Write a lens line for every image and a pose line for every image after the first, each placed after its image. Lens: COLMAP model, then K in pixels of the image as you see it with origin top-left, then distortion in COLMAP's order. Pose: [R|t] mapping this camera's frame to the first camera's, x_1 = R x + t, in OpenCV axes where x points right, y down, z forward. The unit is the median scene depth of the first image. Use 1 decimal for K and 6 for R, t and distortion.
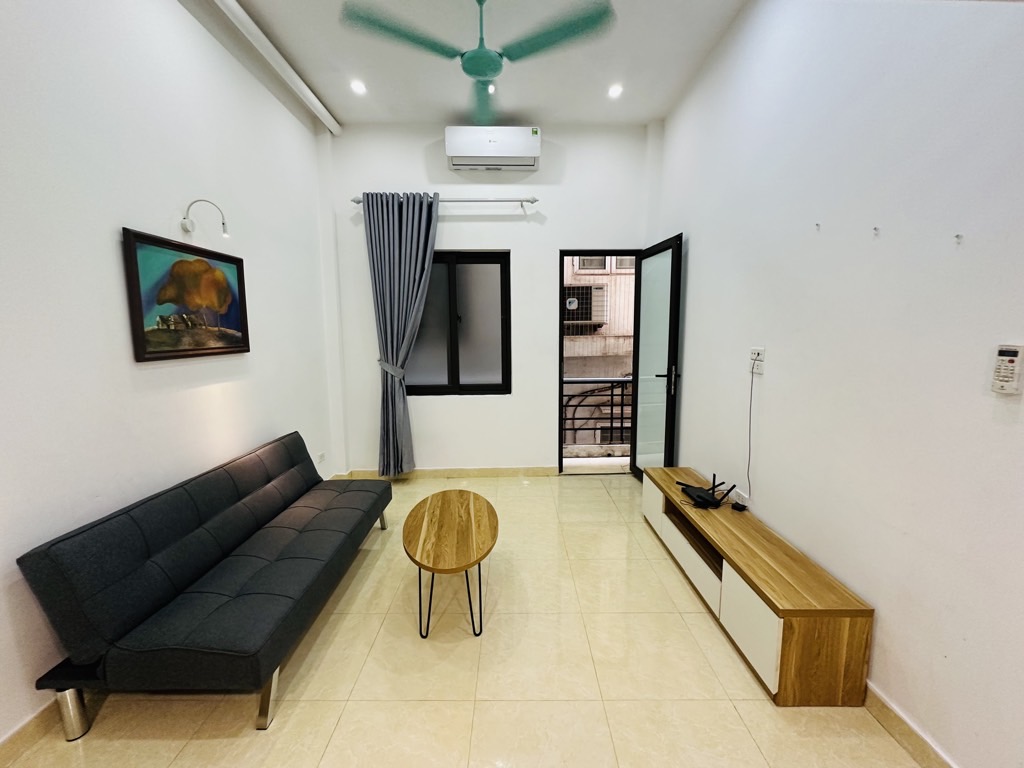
lens RADIAL K [[409.3, 0, 514.1], [0, 409.3, 382.3], [0, 0, 1]] dist [-0.001768, 0.000064]
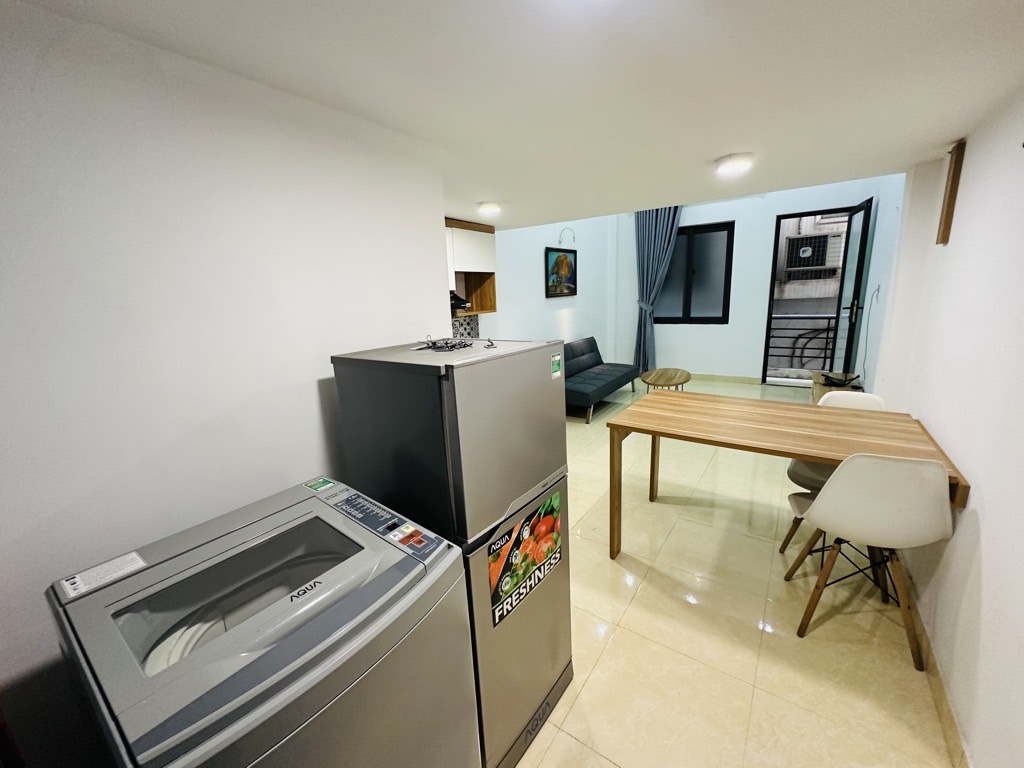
lens RADIAL K [[409.3, 0, 514.3], [0, 409.3, 380.6], [0, 0, 1]] dist [-0.001768, 0.000064]
pose [[0.818595, 0.095306, -0.566409, 0.363316], [-0.032555, 0.992251, 0.119911, 0.135185], [0.573448, -0.079719, 0.815354, -1.049768]]
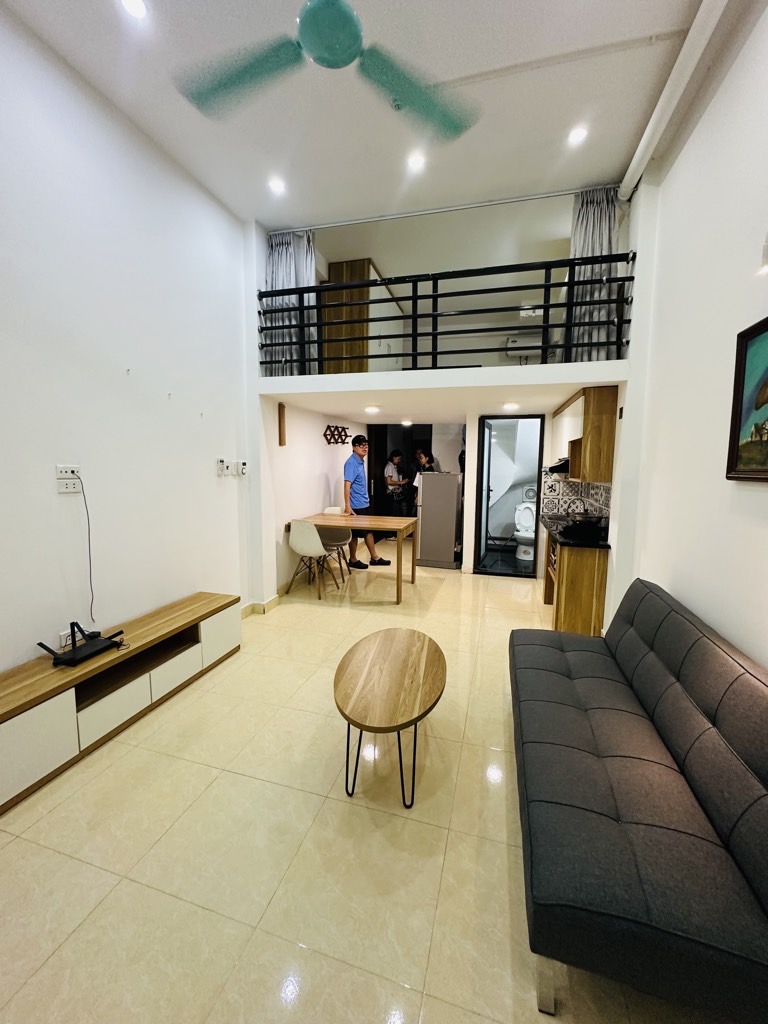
lens RADIAL K [[409.3, 0, 384.8], [0, 409.3, 507.8], [0, 0, 1]] dist [-0.001768, 0.000064]
pose [[-0.958459, -0.033674, 0.283235, -0.352901], [0.030710, 0.975052, 0.219844, -0.168887], [-0.283572, 0.219410, -0.933513, 1.652743]]
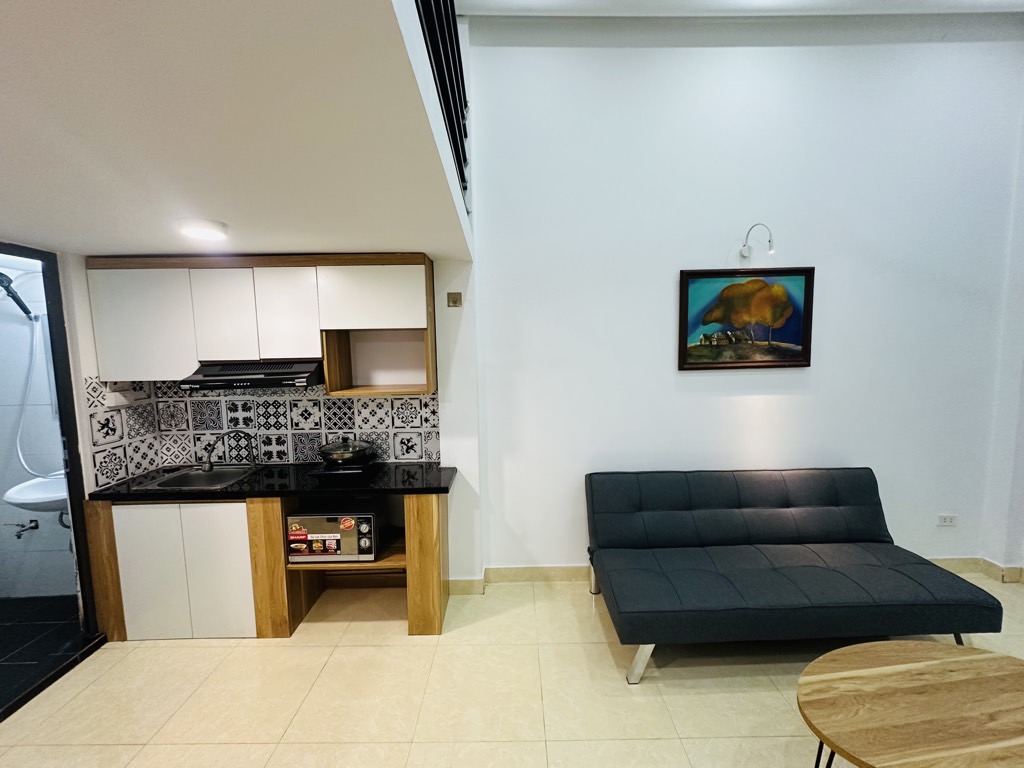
lens RADIAL K [[409.3, 0, 509.9], [0, 409.3, 383.2], [0, 0, 1]] dist [-0.001768, 0.000064]
pose [[-0.000656, 0.095786, -0.995402, 0.319431], [-0.102331, 0.990170, 0.095350, -0.062799], [0.994750, 0.101923, 0.009153, 0.355941]]
